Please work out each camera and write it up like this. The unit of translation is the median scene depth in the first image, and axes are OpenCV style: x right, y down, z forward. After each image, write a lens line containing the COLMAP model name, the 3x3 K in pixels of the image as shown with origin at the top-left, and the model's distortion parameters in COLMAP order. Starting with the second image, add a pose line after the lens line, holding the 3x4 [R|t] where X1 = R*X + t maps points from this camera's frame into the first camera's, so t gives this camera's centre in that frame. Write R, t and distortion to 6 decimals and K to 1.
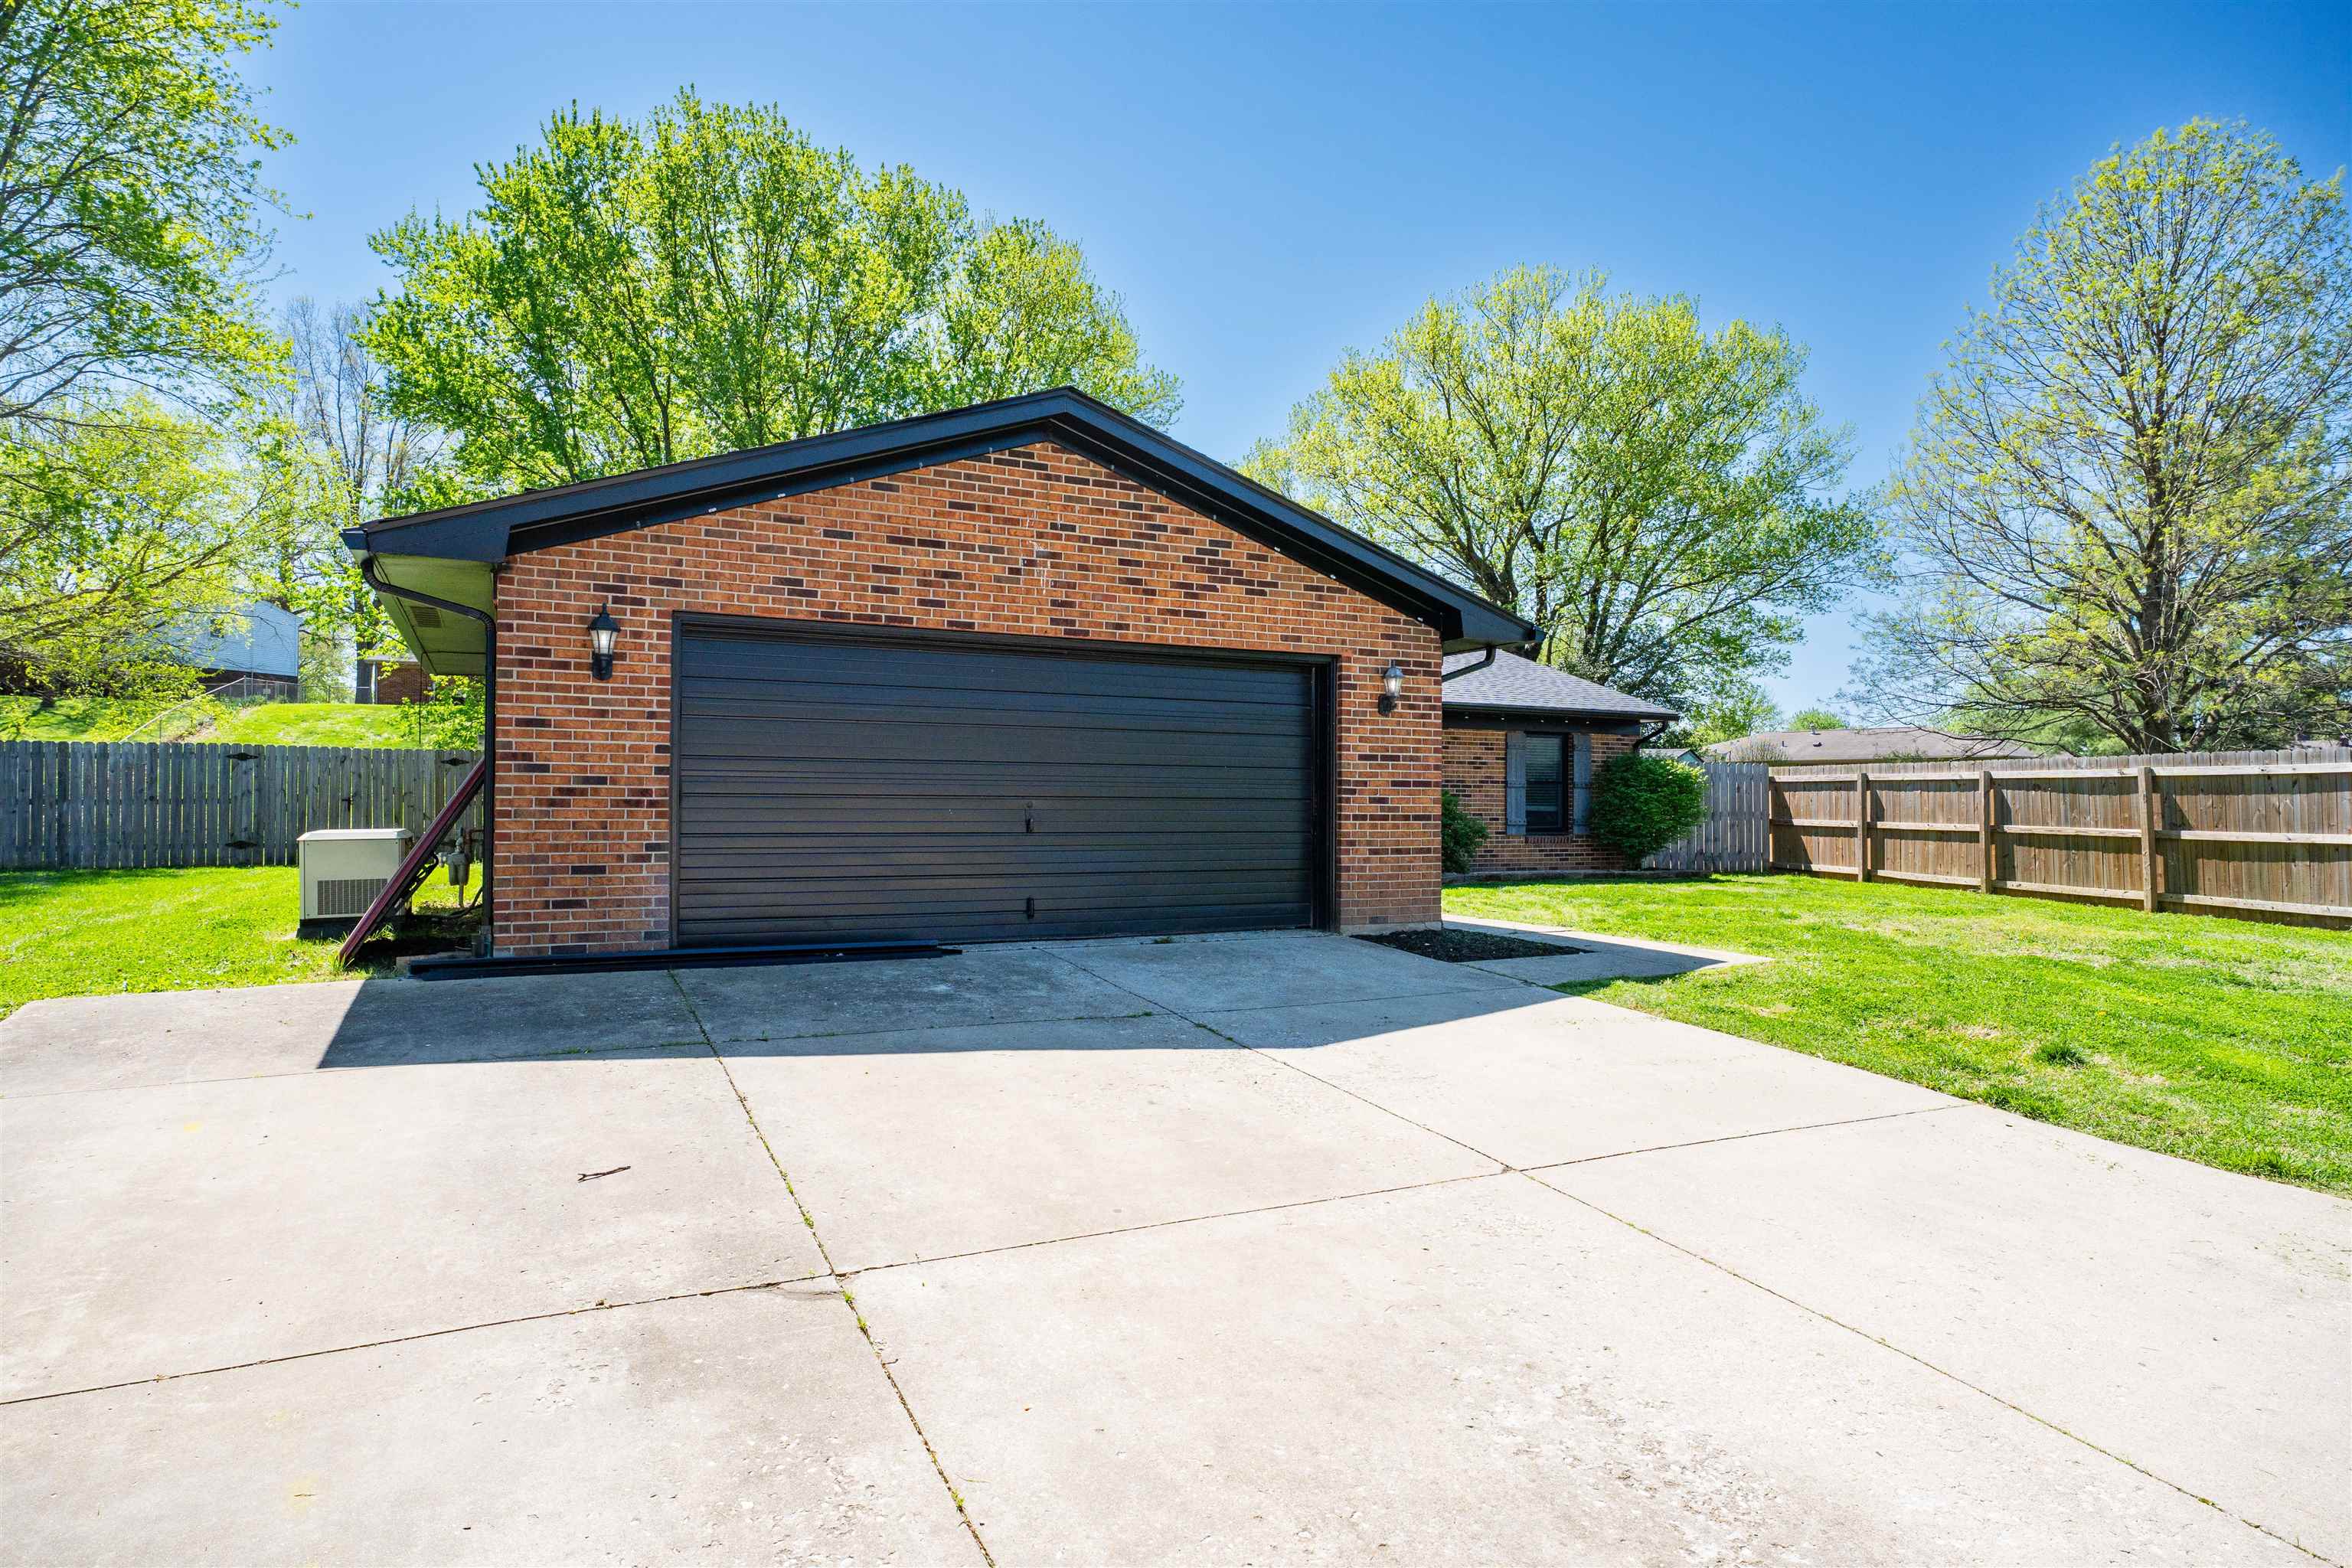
lens RADIAL K [[1270.6, 0, 1166.8], [0, 1270.6, 776.7], [0, 0, 1]] dist [-0.025185, 0.000043]
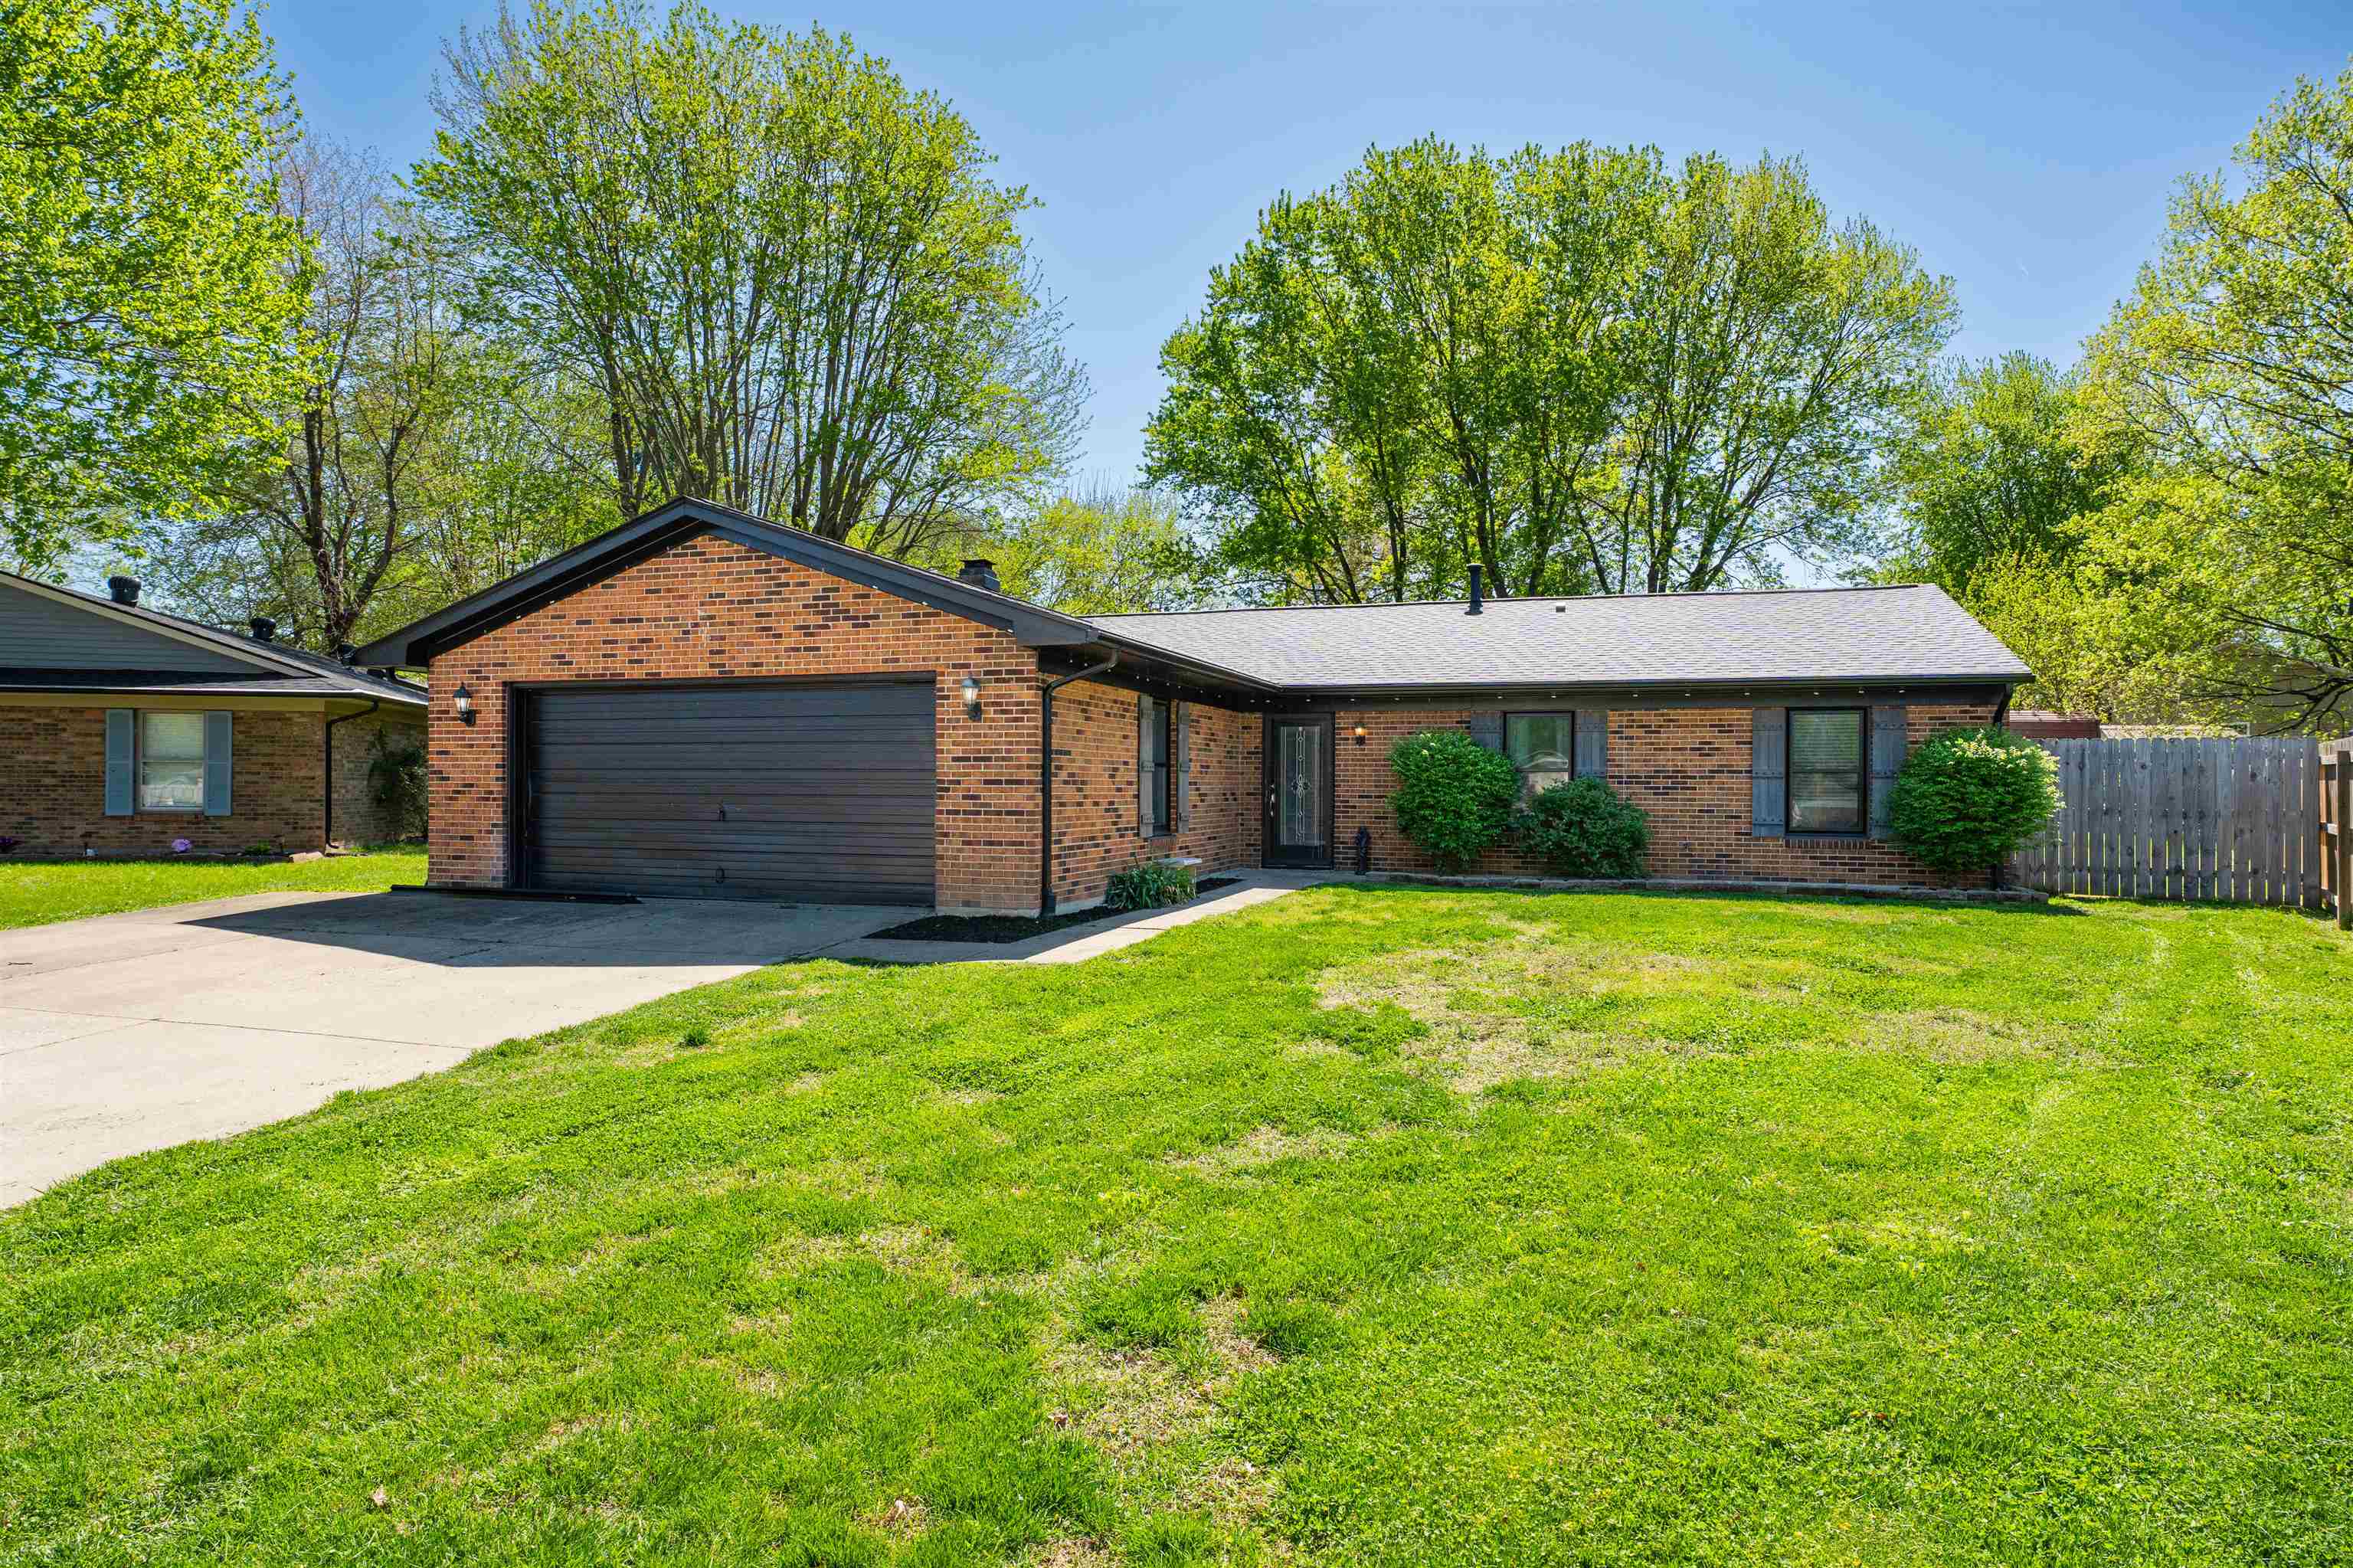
lens RADIAL K [[1271.1, 0, 1166.7], [0, 1271.1, 778.5], [0, 0, 1]] dist [-0.025185, 0.000043]
pose [[0.736842, -0.007671, -0.676022, 1.123583], [0.014417, 0.999887, 0.004368, -0.000227], [0.675912, -0.012965, 0.736869, 0.309370]]
